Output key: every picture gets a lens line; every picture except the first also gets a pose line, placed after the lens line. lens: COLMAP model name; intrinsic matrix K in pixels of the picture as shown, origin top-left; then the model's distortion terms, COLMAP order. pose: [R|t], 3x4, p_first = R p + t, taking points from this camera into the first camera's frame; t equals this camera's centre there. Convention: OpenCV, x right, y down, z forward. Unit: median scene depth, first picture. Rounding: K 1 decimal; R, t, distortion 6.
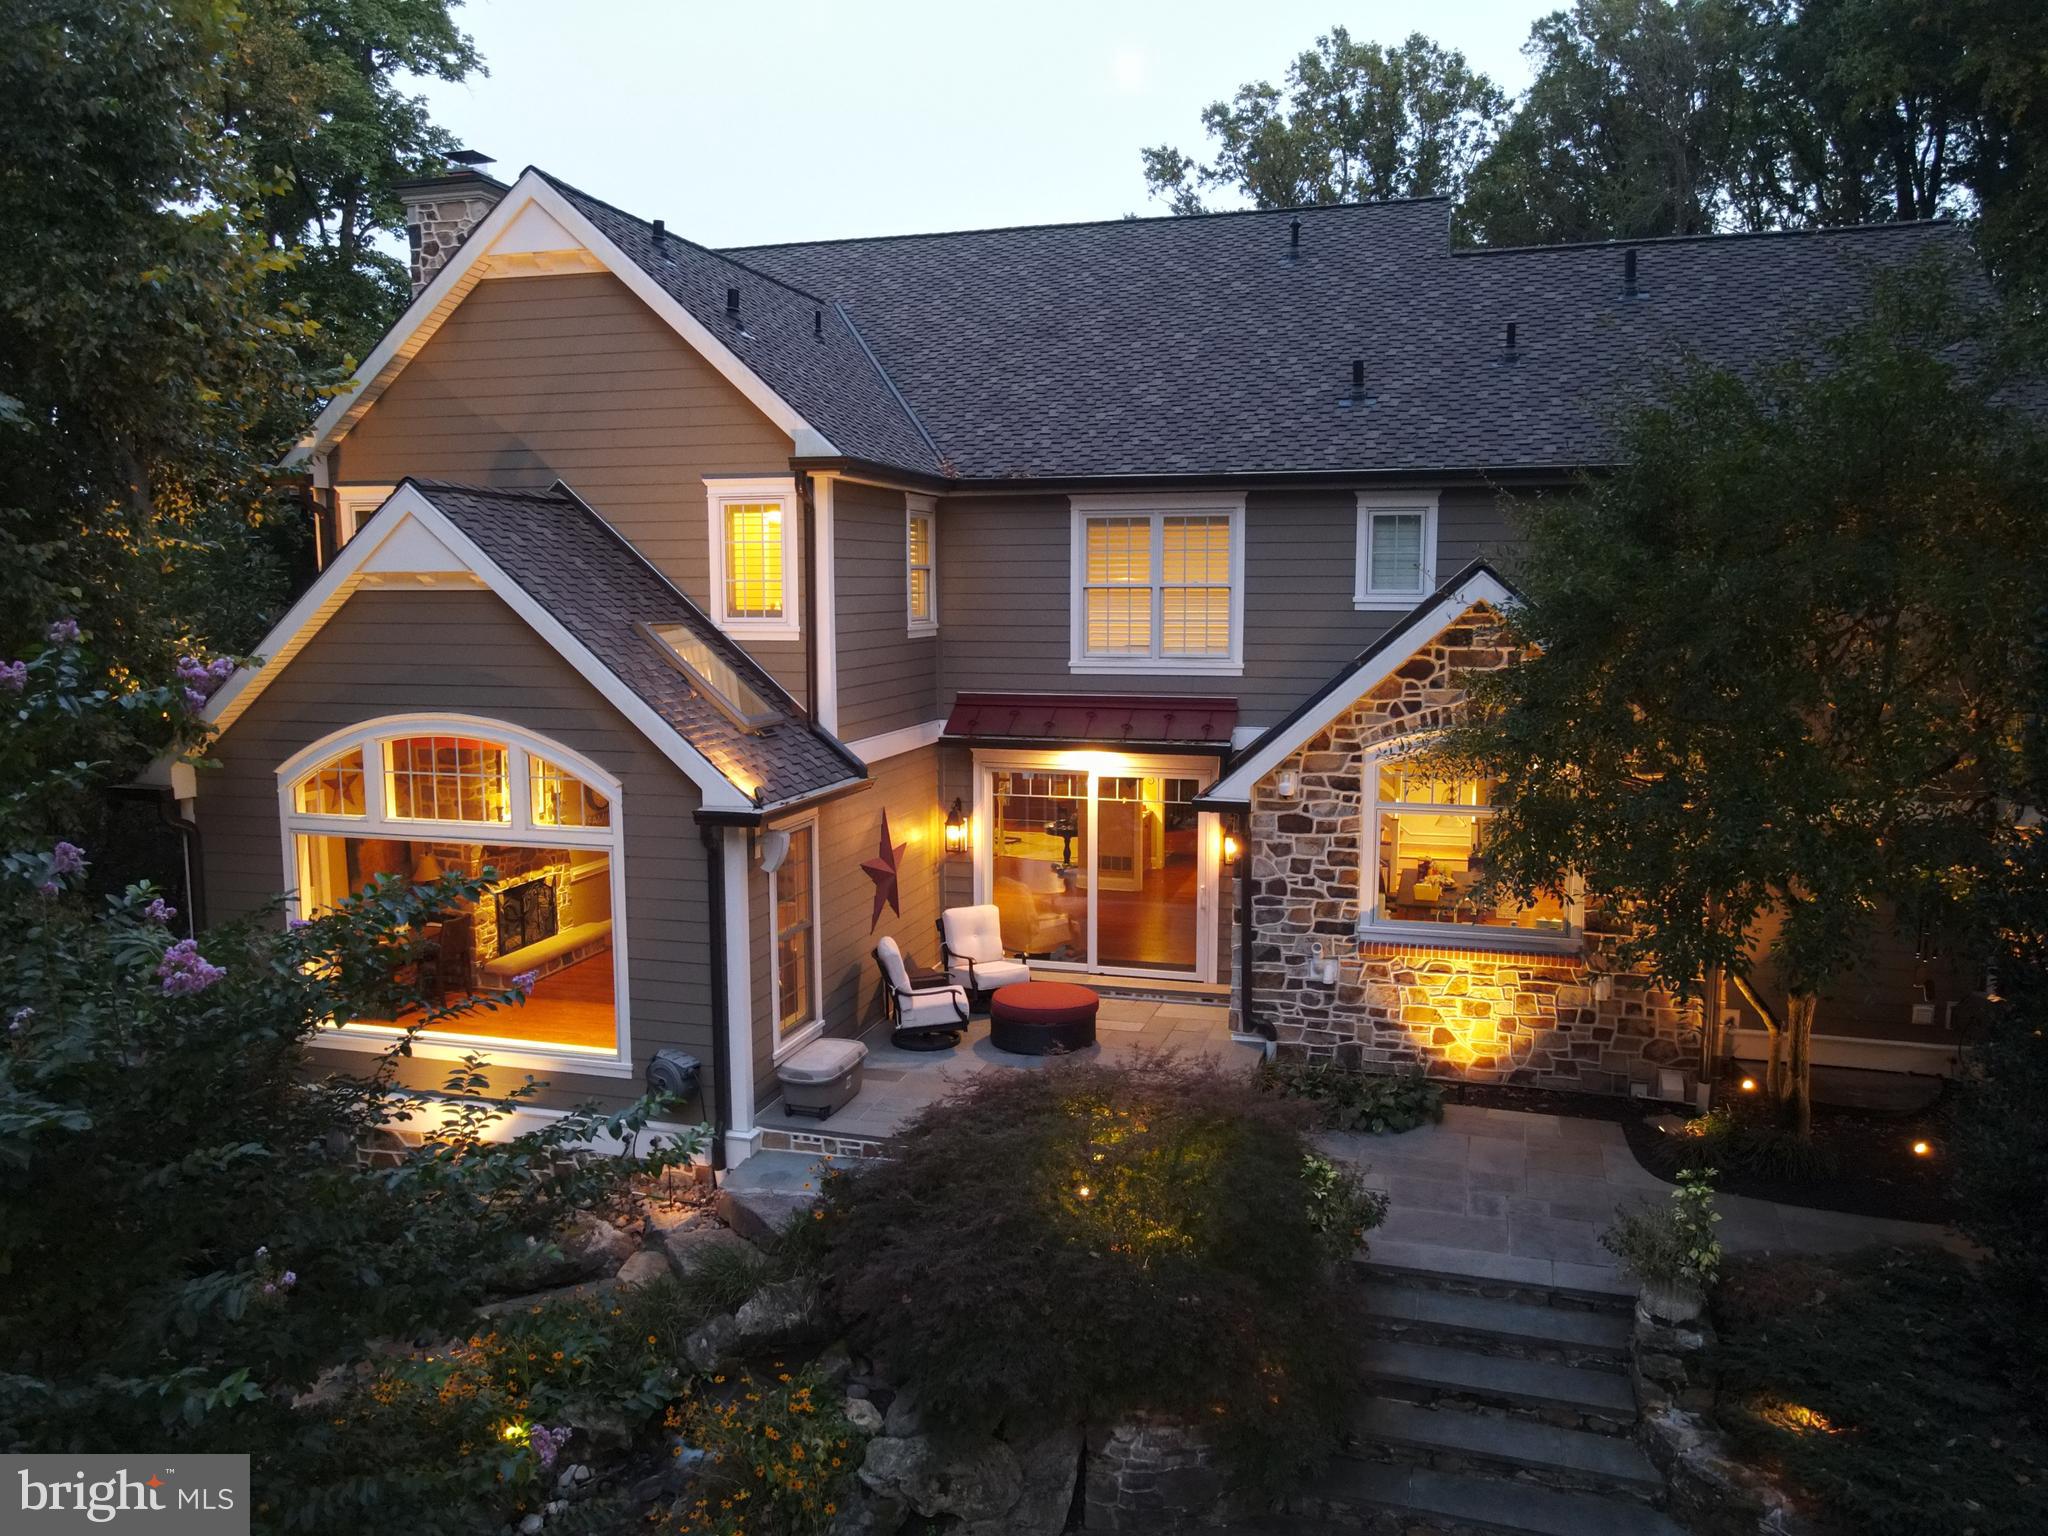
lens RADIAL K [[1499.4, 0, 1016.3], [0, 1499.4, 777.9], [0, 0, 1]] dist [0.017616, -0.003361]
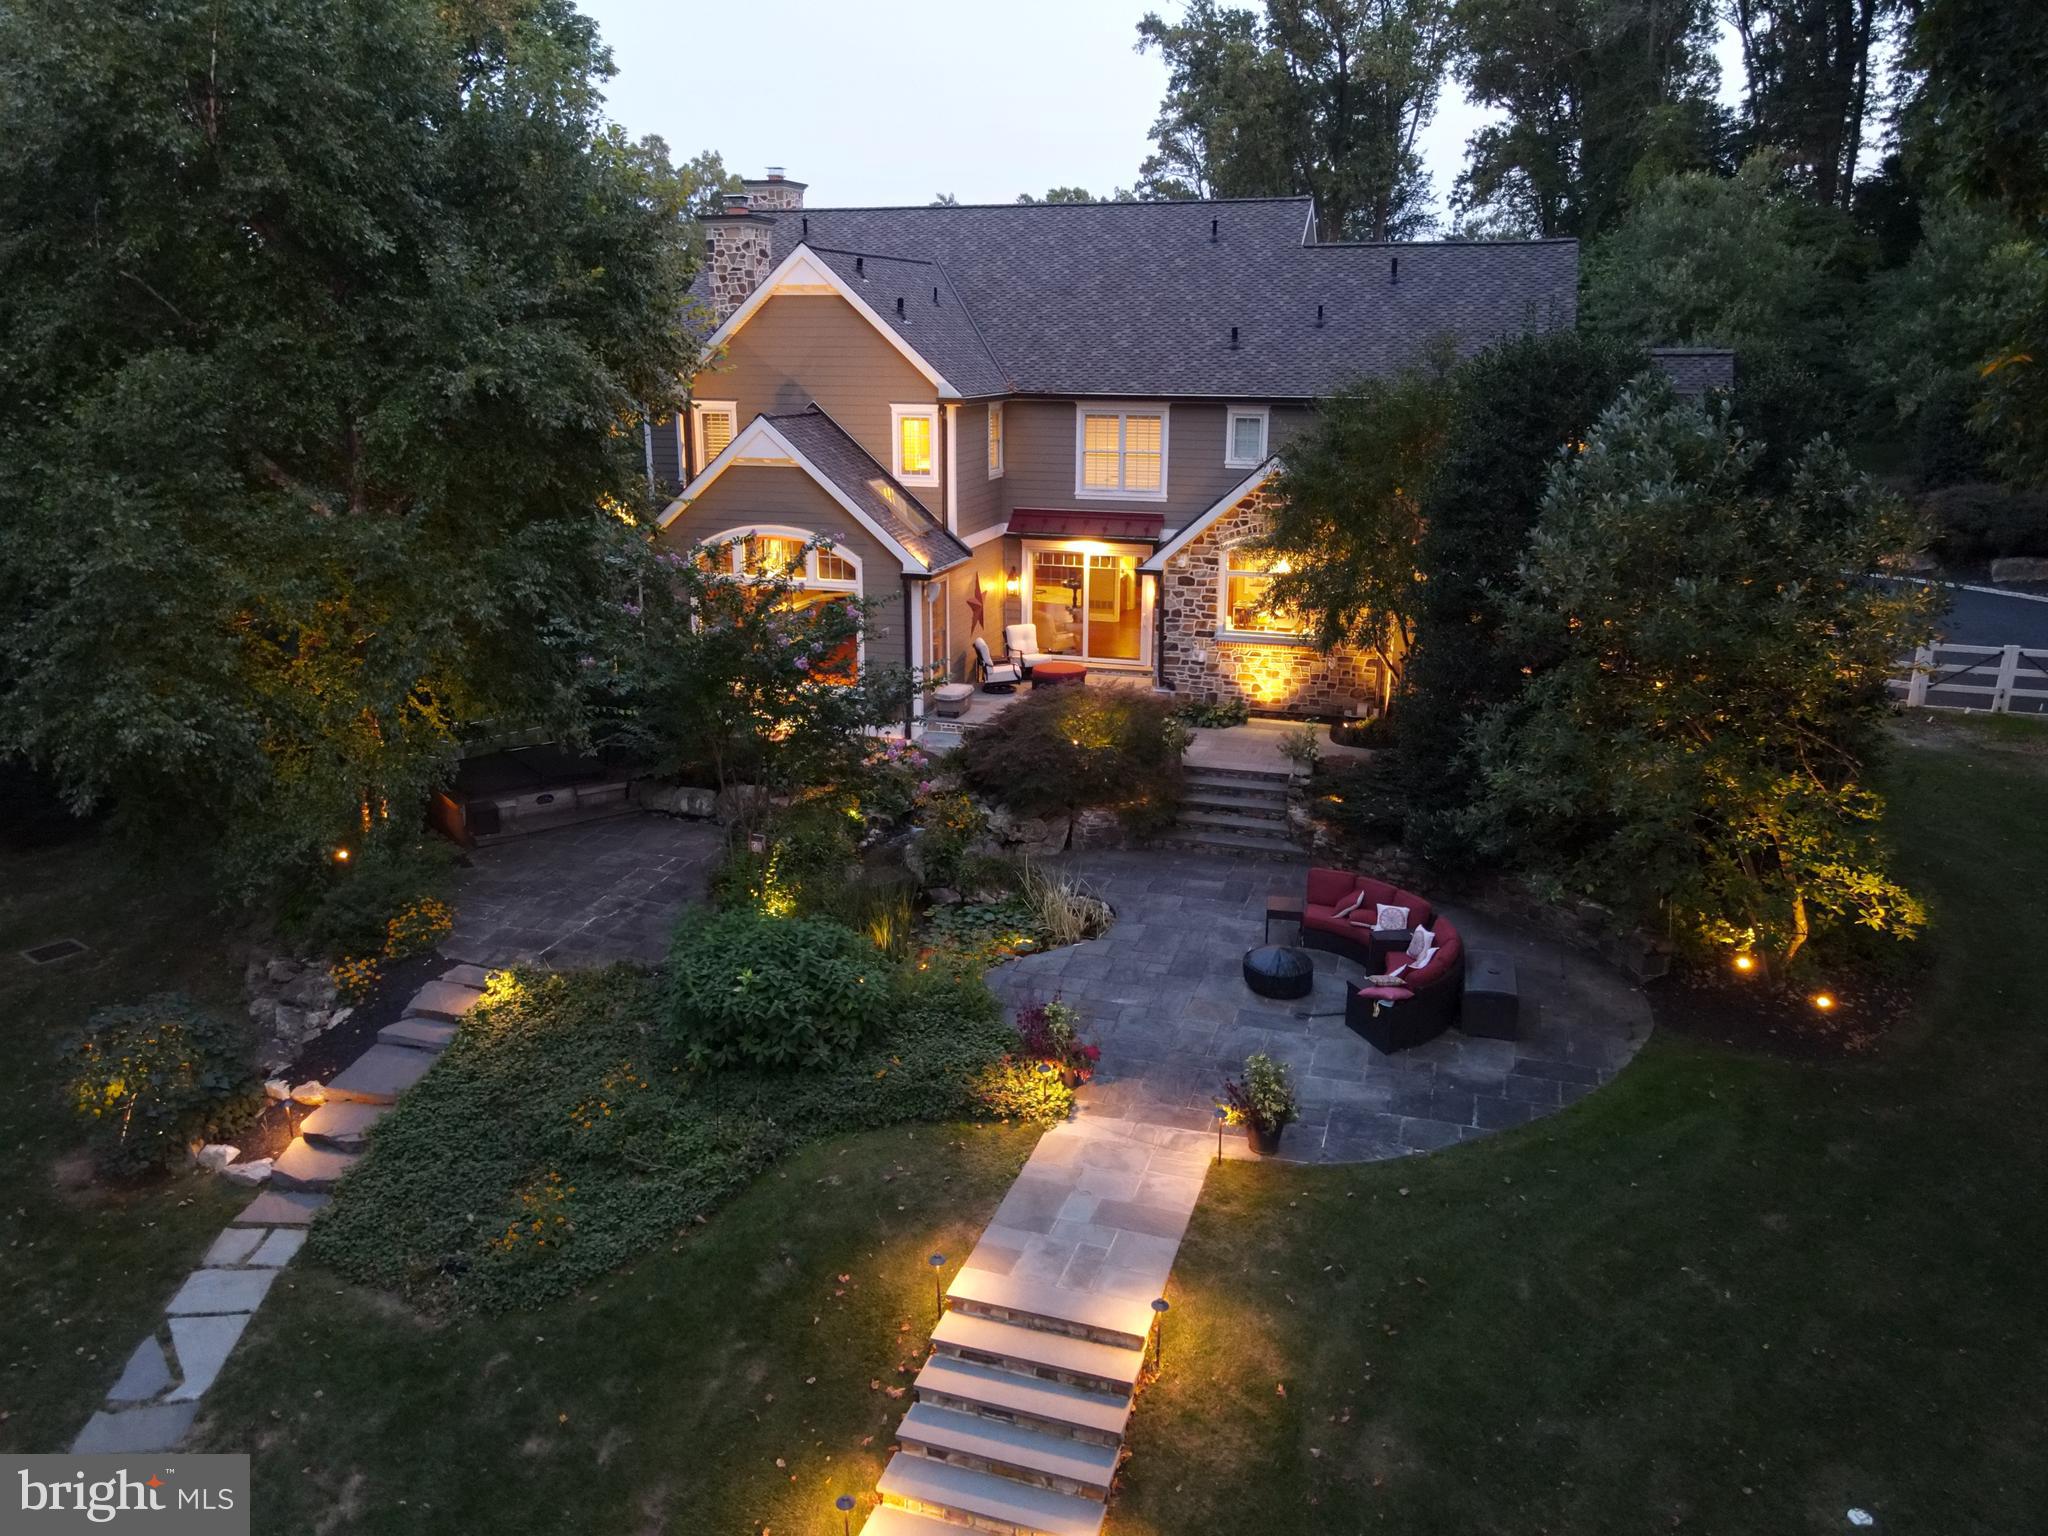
lens RADIAL K [[1499.4, 0, 1014.1], [0, 1499.4, 756.7], [0, 0, 1]] dist [0.017616, -0.003361]
pose [[0.999871, 0.009202, -0.013201, -0.014015], [-0.007186, 0.989357, 0.145331, -0.026964], [0.014398, -0.145218, 0.989295, -1.008693]]
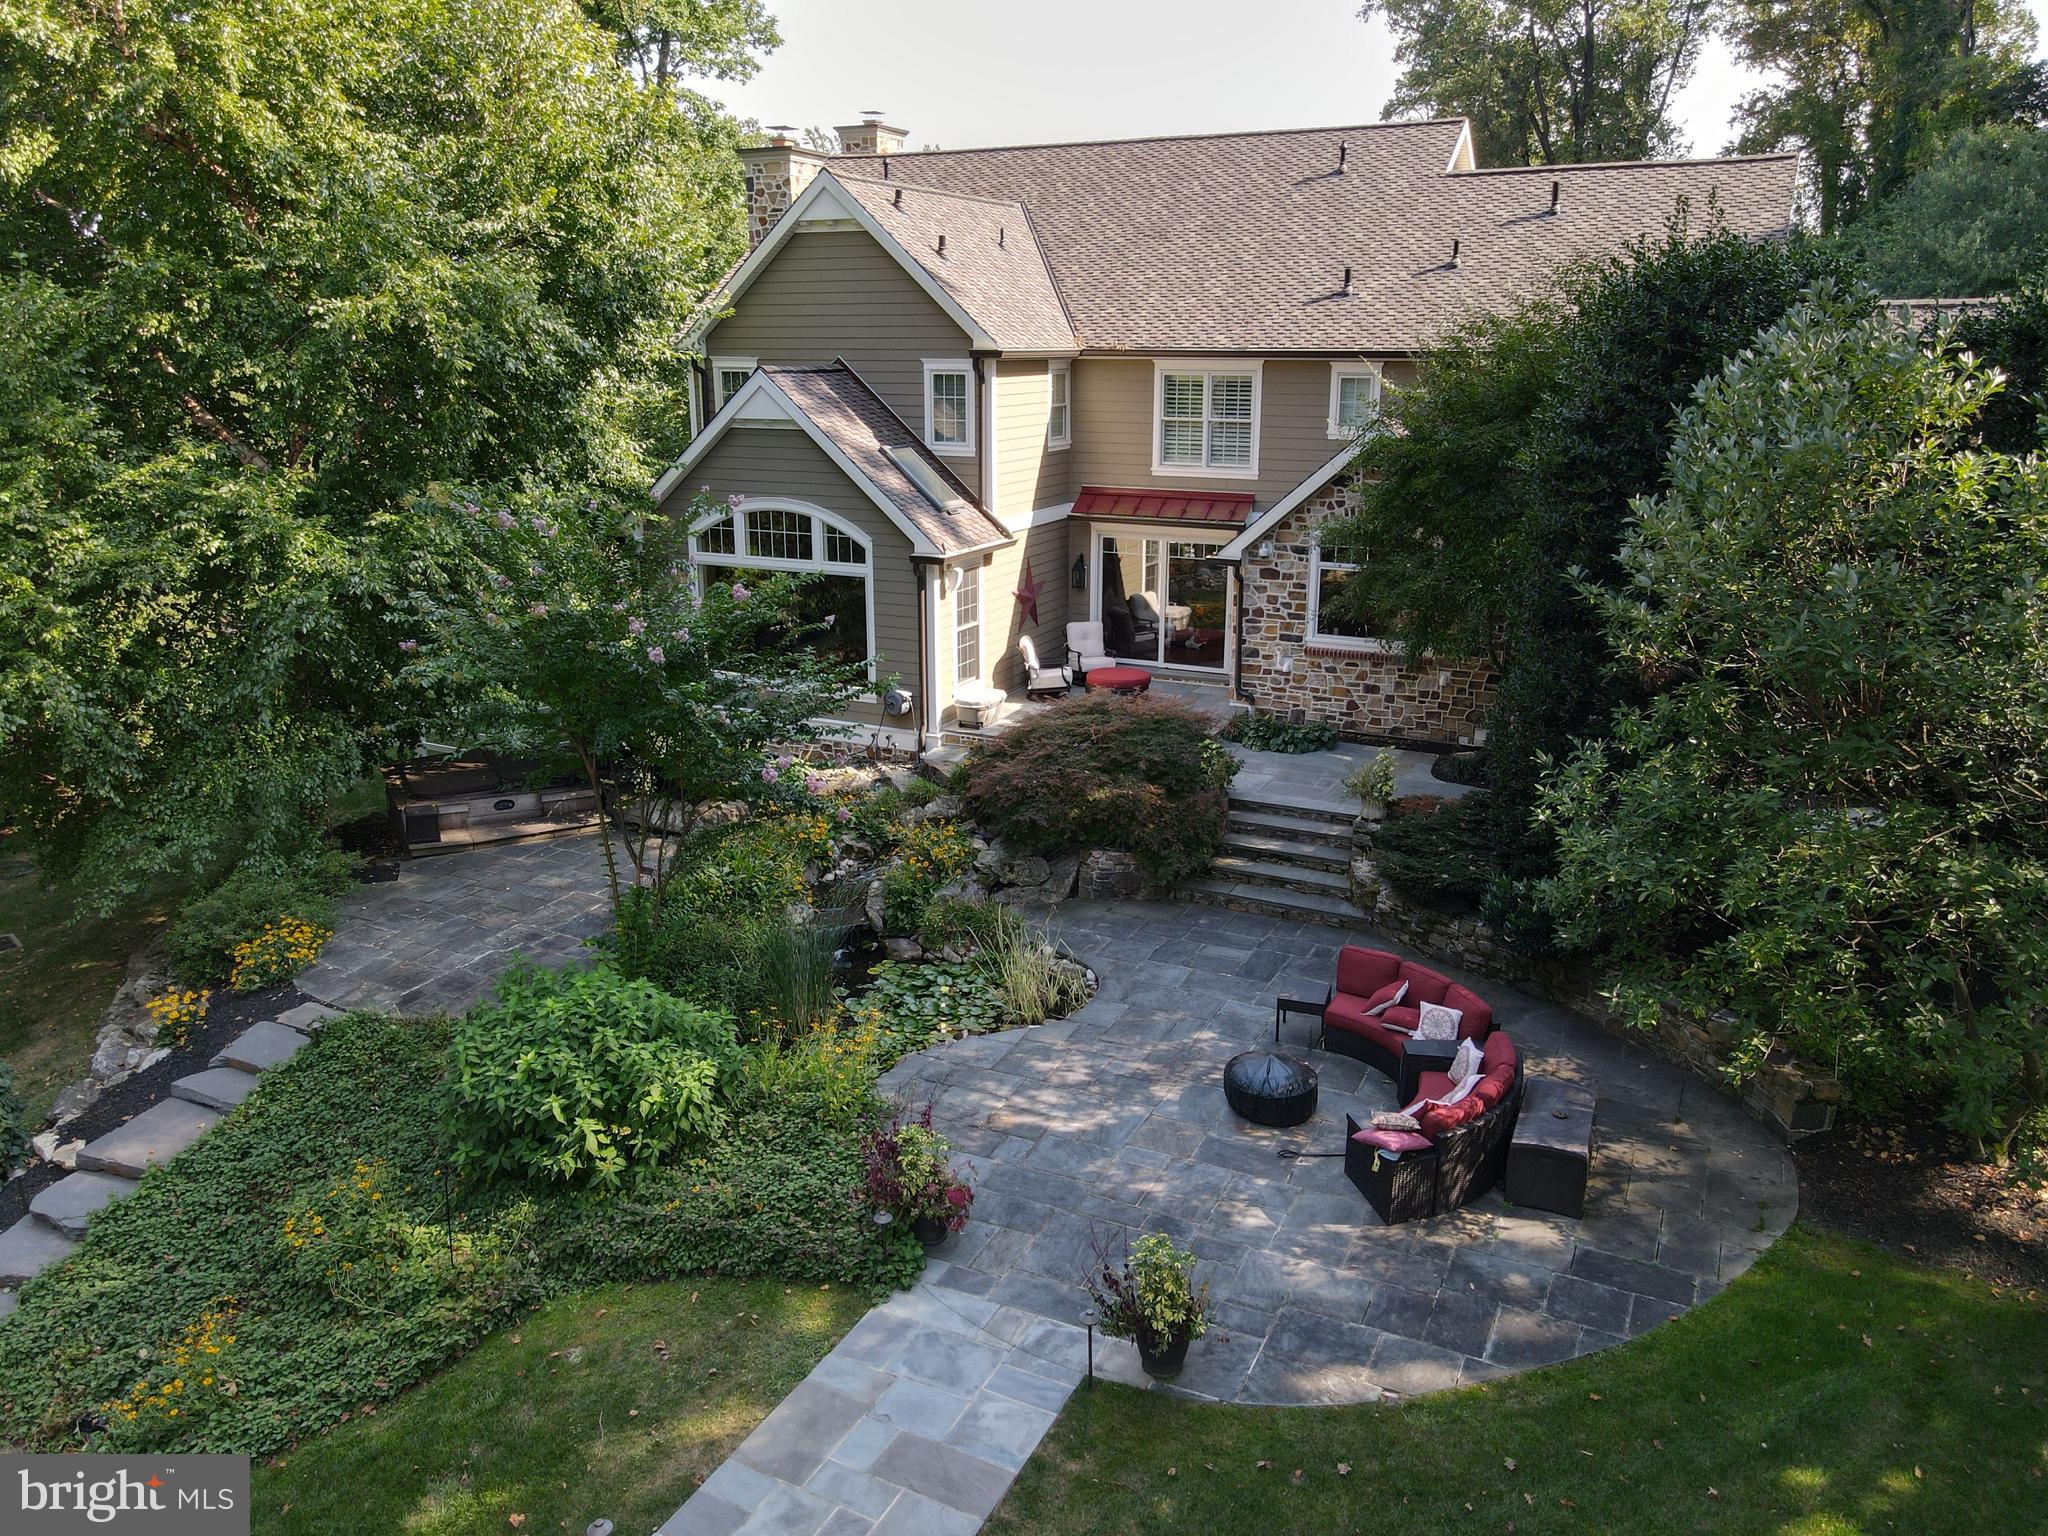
lens RADIAL K [[1499.4, 0, 1013.2], [0, 1499.4, 759.5], [0, 0, 1]] dist [0.017616, -0.003361]
pose [[0.985303, 0.048429, -0.163809, 0.189061], [-0.024083, 0.988774, 0.147468, -0.004025], [0.169112, -0.141356, 0.975408, -0.684252]]
